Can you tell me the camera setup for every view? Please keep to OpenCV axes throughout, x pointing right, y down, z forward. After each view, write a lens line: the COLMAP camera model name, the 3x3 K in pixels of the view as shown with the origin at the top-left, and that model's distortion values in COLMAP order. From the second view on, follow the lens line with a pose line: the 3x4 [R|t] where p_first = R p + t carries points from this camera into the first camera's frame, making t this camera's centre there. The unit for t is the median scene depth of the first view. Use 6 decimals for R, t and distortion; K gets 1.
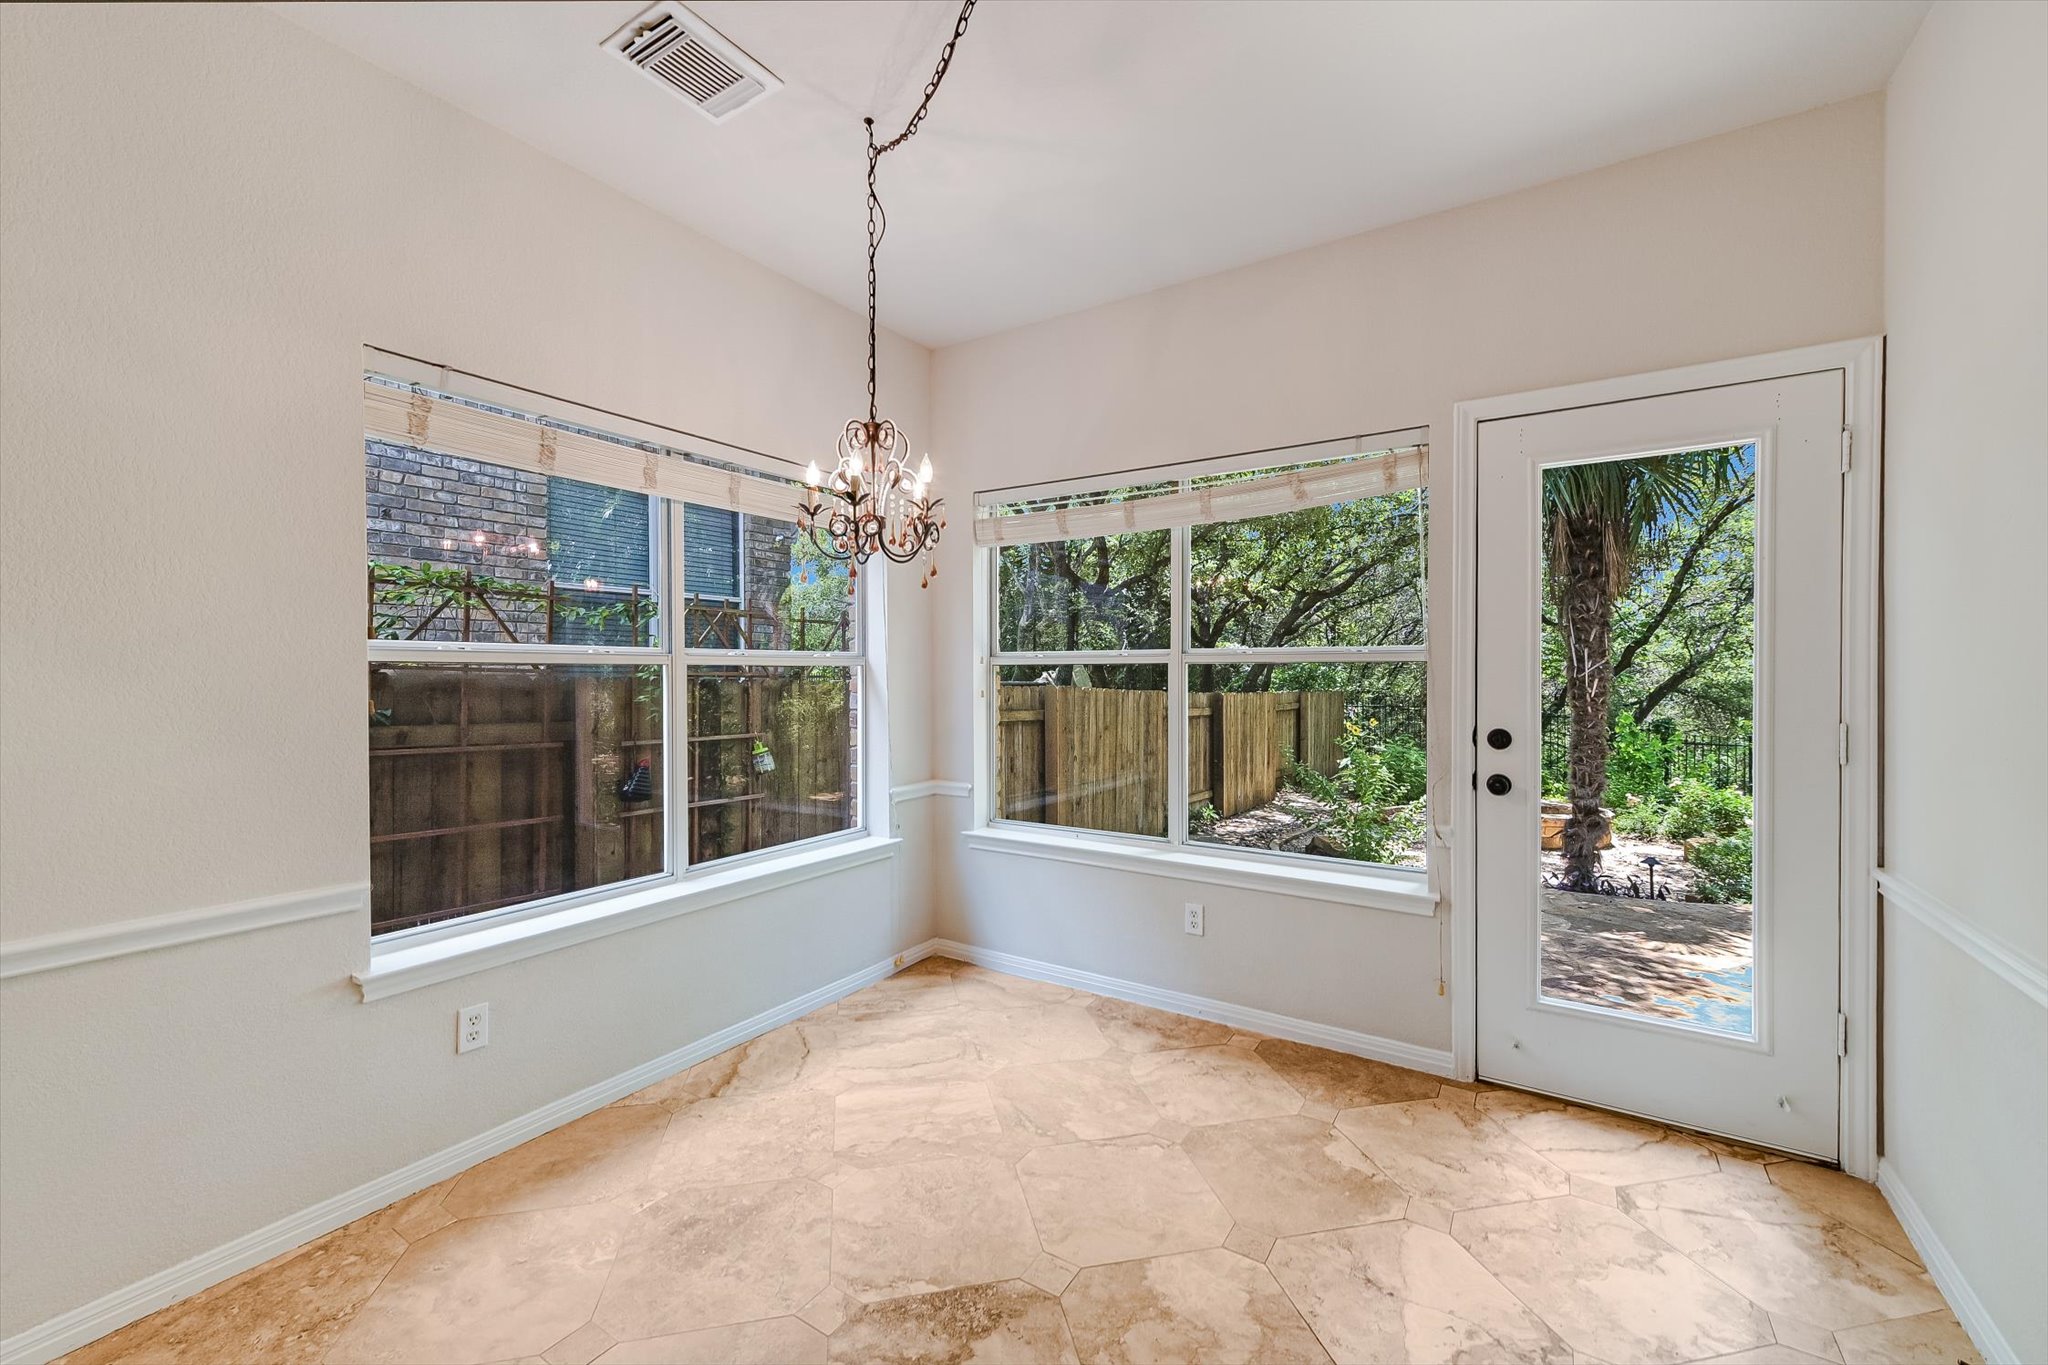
lens RADIAL K [[823.7, 0, 1023.3], [0, 823.7, 678.6], [0, 0, 1]] dist [0.011883, -0.001425]
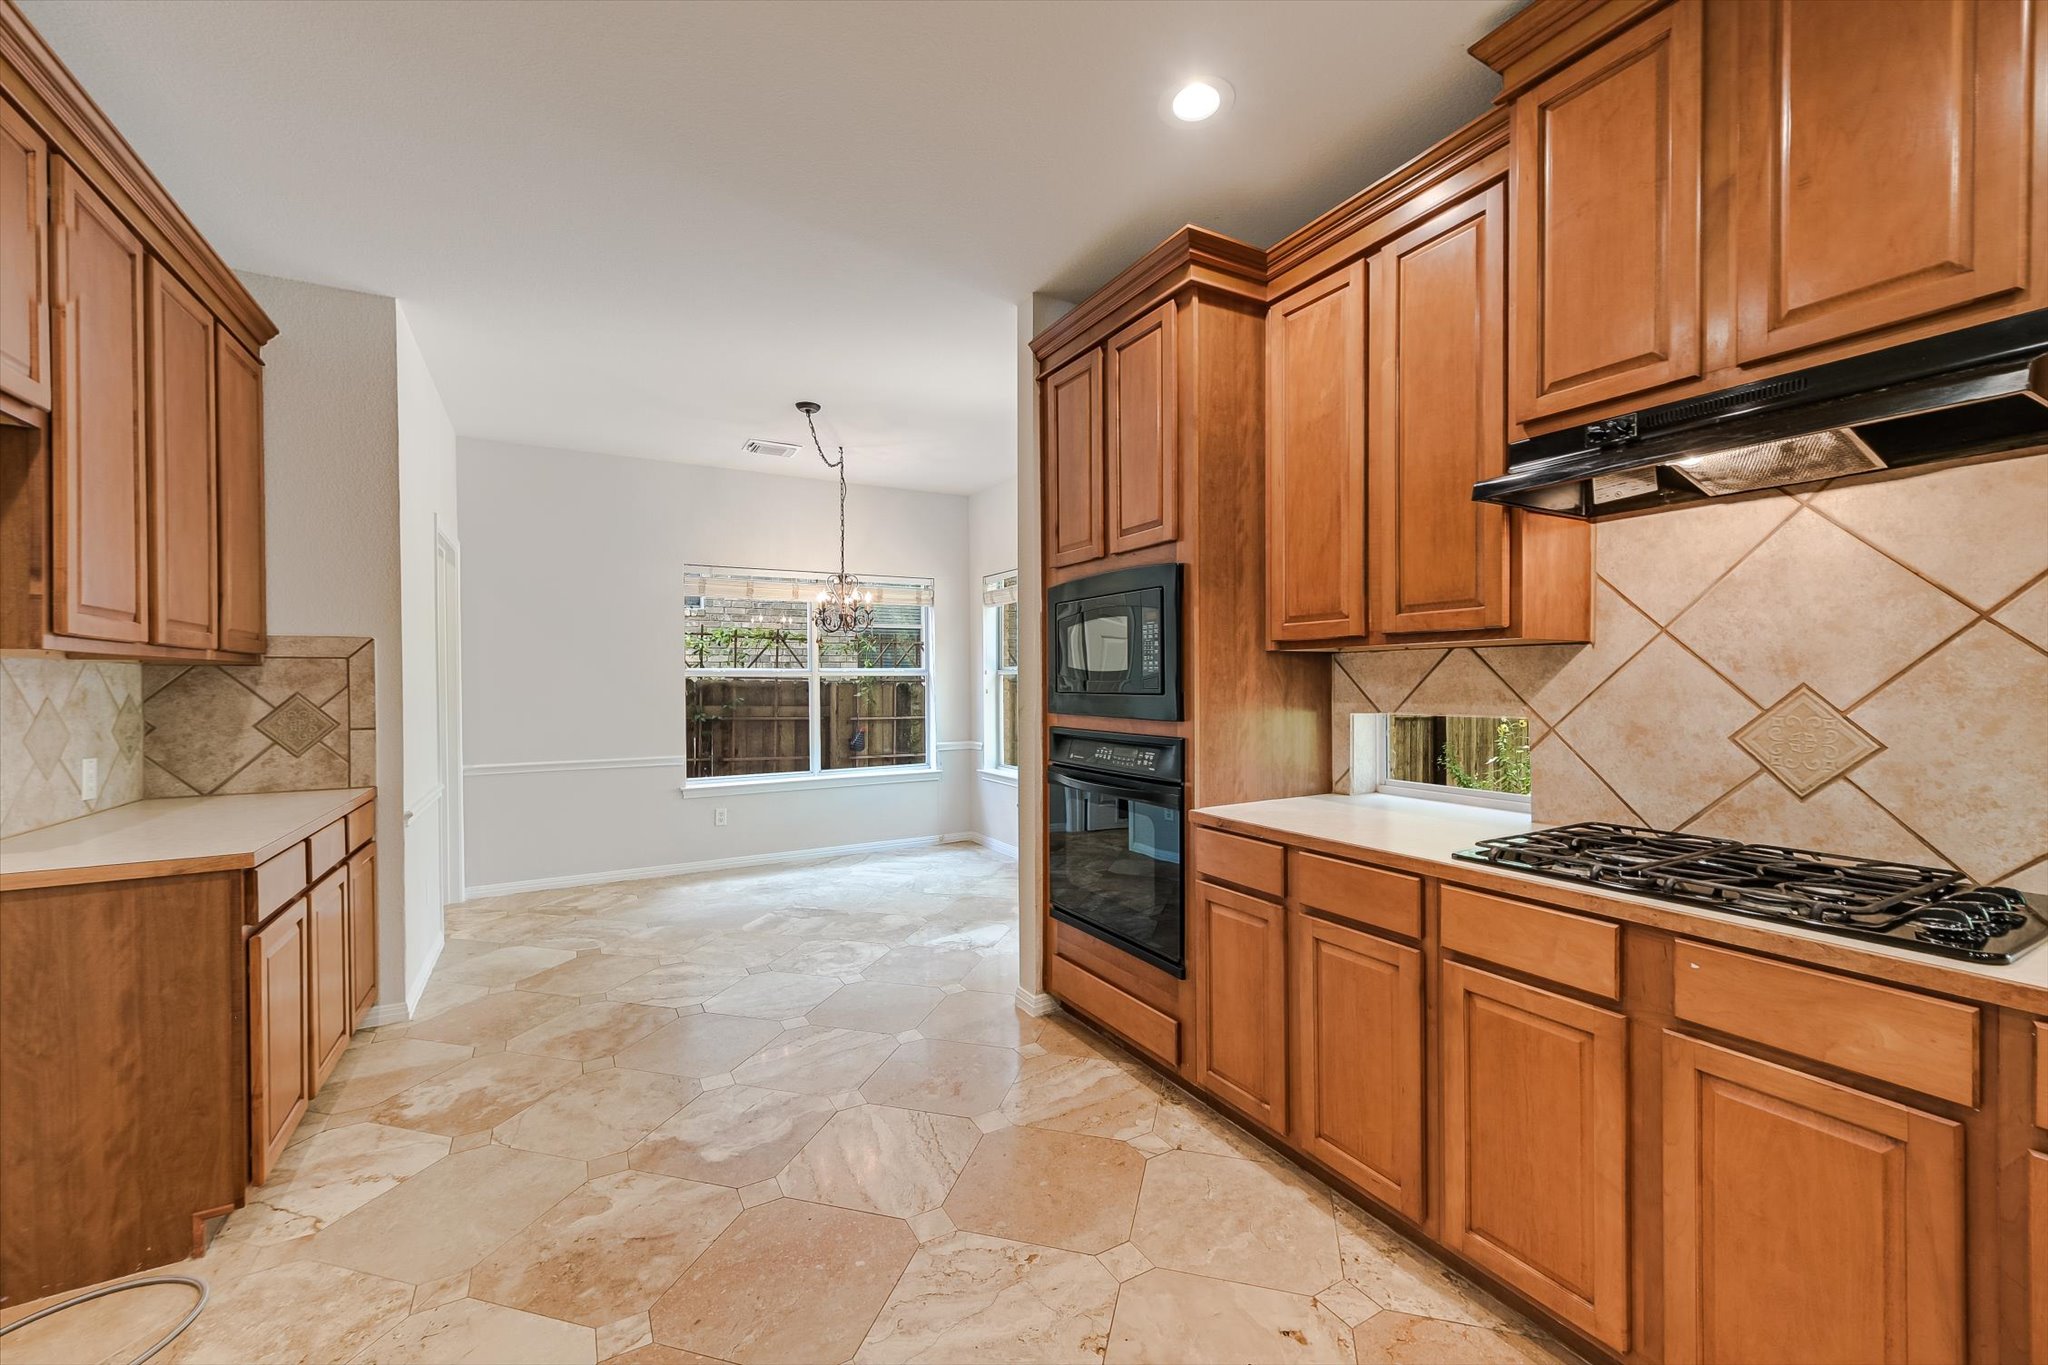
lens RADIAL K [[823.7, 0, 1032.3], [0, 823.7, 683.6], [0, 0, 1]] dist [0.011883, -0.001425]
pose [[0.888220, -0.001963, -0.459414, 1.142110], [0.005120, 0.999971, 0.005625, -0.009672], [0.459389, -0.007348, 0.888205, -0.697647]]
